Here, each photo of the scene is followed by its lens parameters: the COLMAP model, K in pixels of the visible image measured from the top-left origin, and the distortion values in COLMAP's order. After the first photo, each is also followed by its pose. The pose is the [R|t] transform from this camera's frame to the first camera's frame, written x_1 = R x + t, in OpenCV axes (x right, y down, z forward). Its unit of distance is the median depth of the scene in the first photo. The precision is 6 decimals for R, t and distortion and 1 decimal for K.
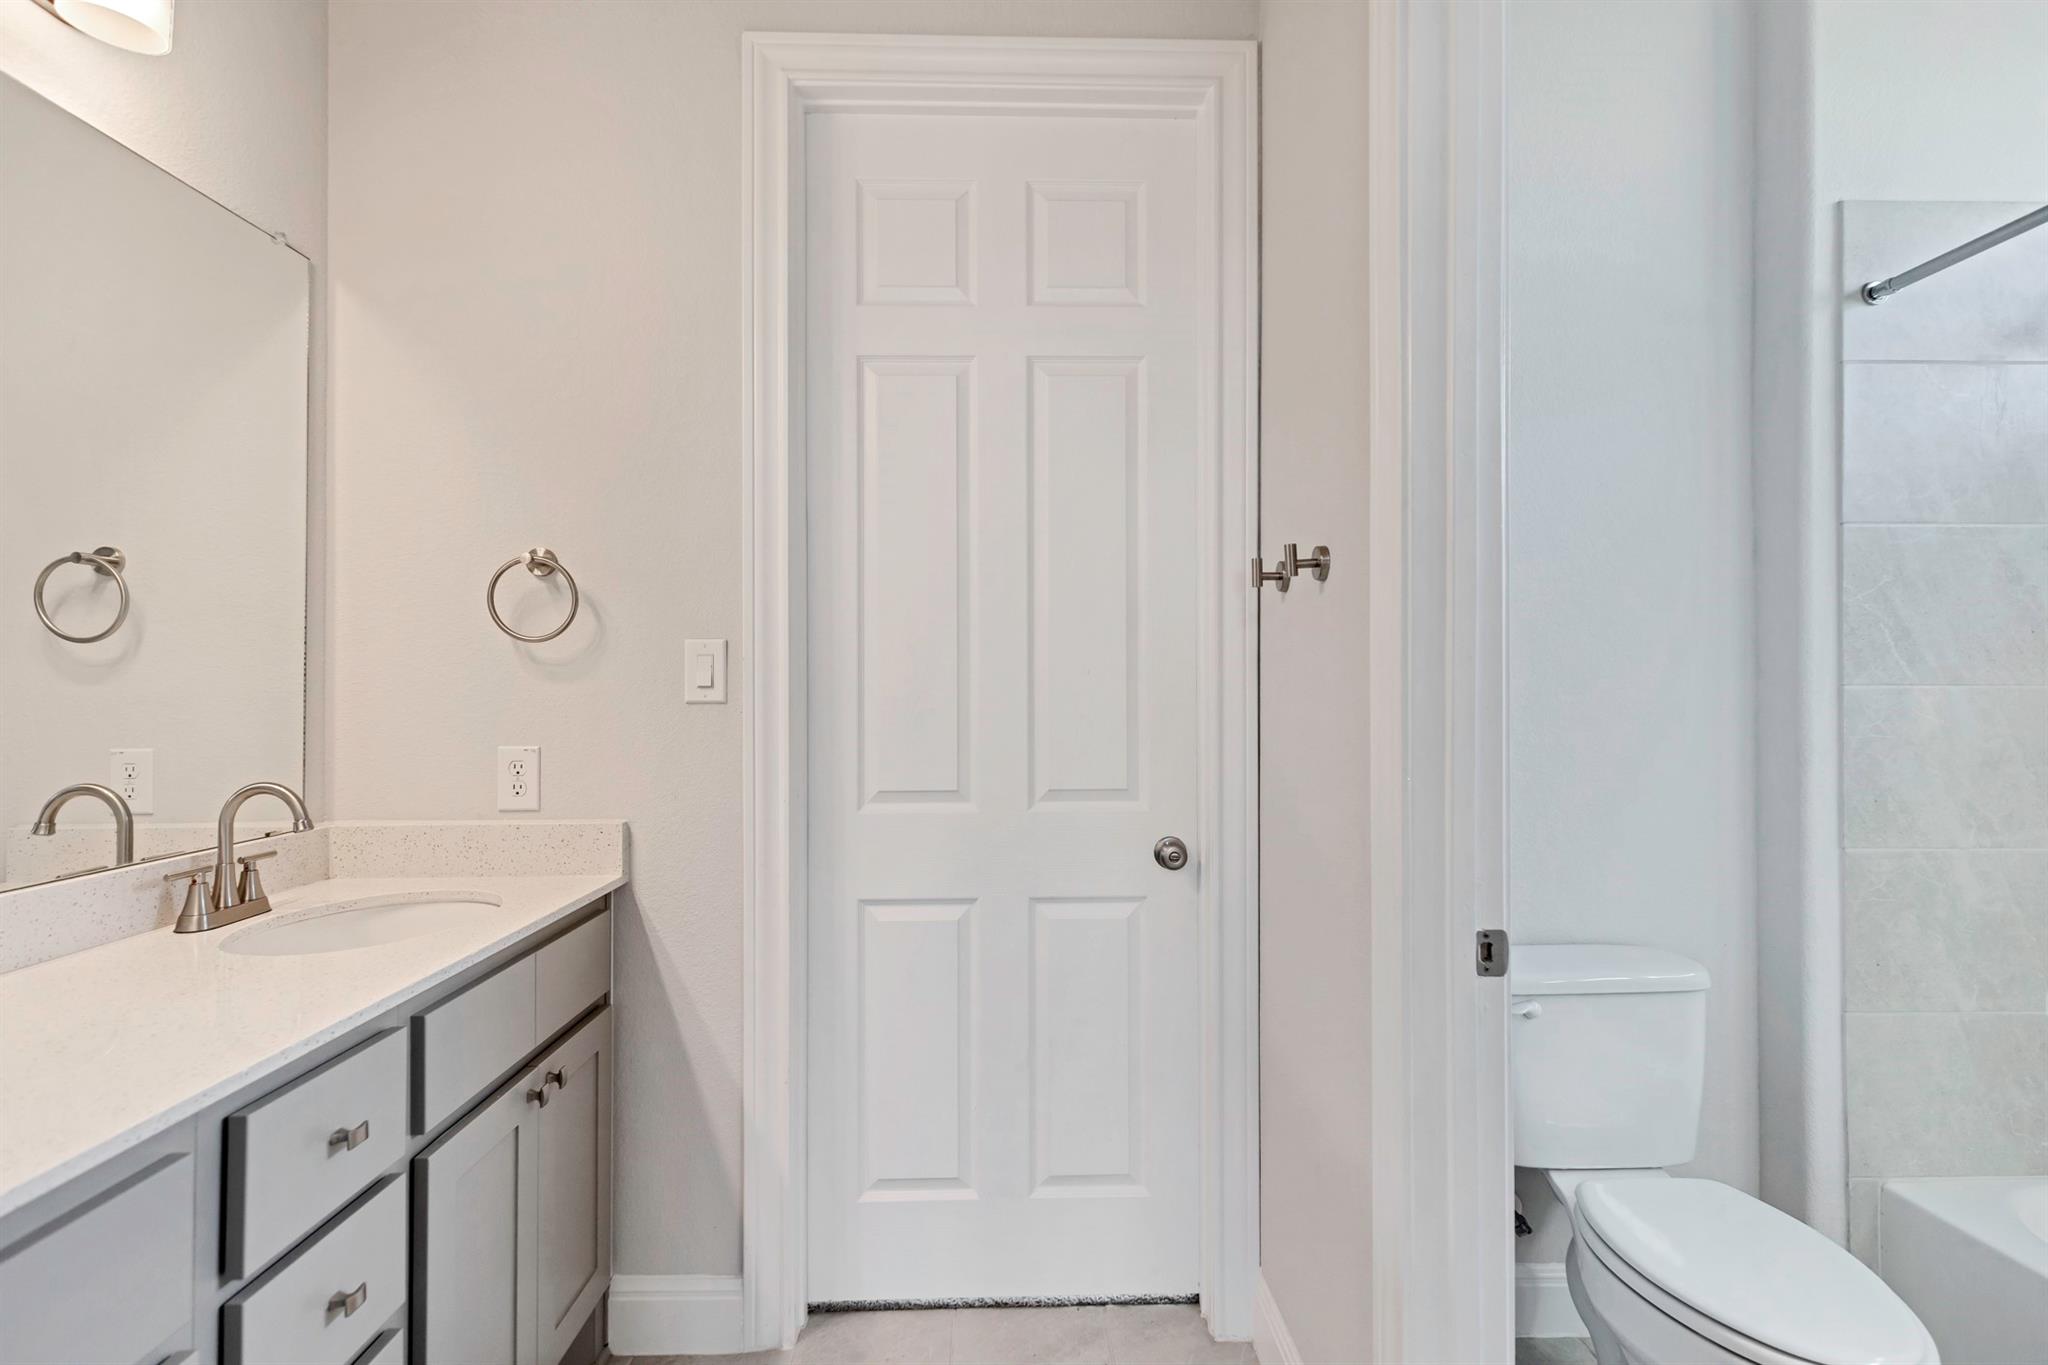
lens RADIAL K [[954.3, 0, 1024.0], [0, 954.3, 682.5], [0, 0, 1]] dist [0.008924, -0.000844]
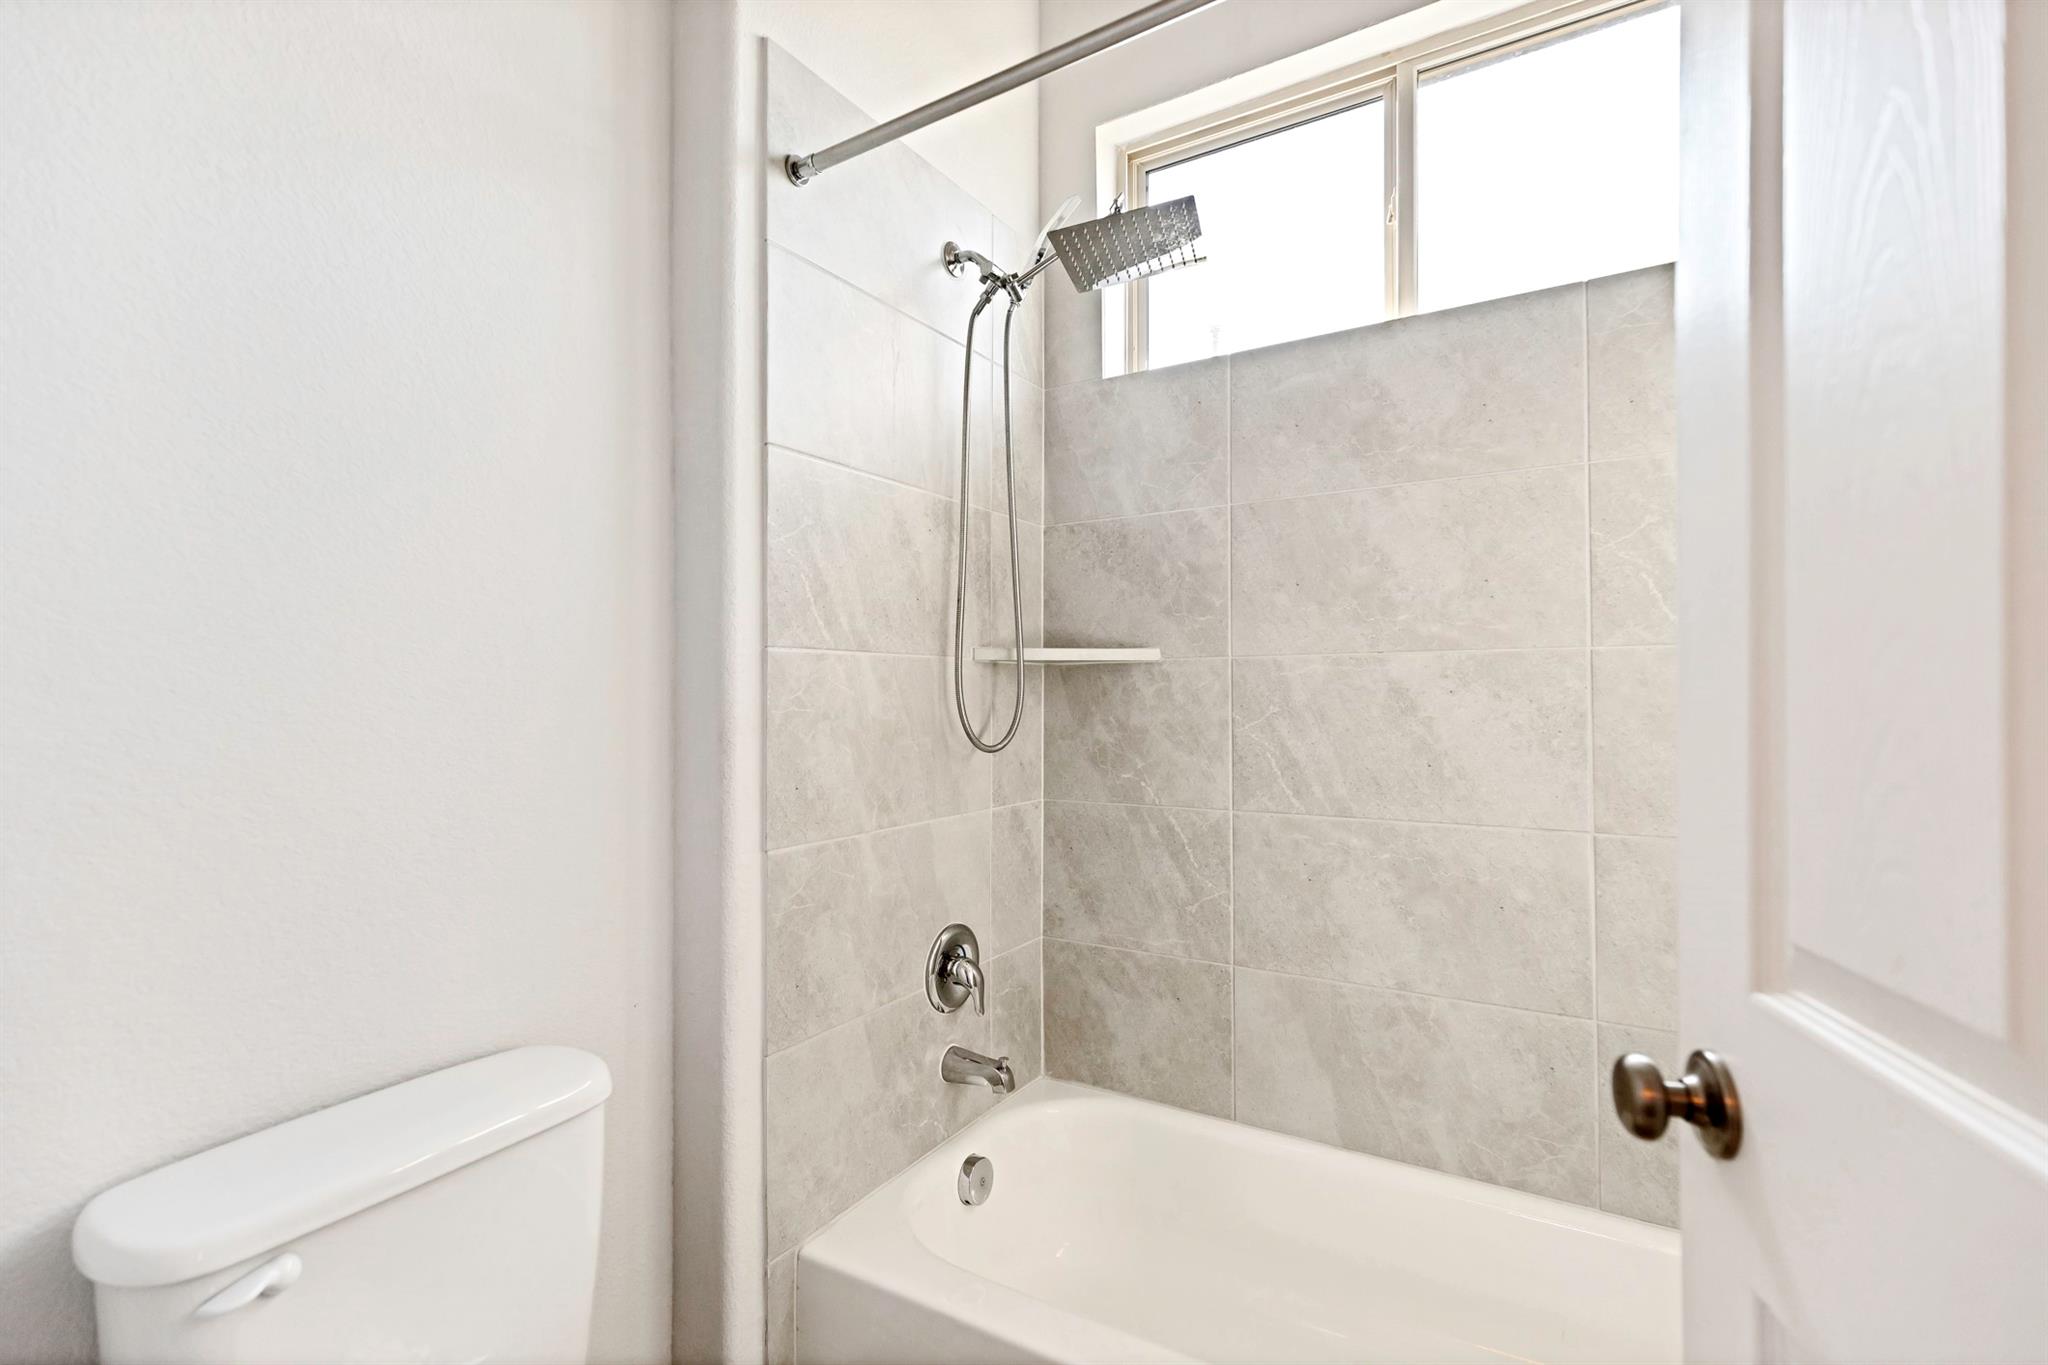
lens RADIAL K [[954.3, 0, 1024.0], [0, 954.3, 682.5], [0, 0, 1]] dist [0.008924, -0.000844]
pose [[0.551333, 0.005534, 0.834267, 0.309265], [-0.003185, 0.999985, -0.004528, 0.035381], [-0.834279, -0.000161, 0.551343, 0.384290]]
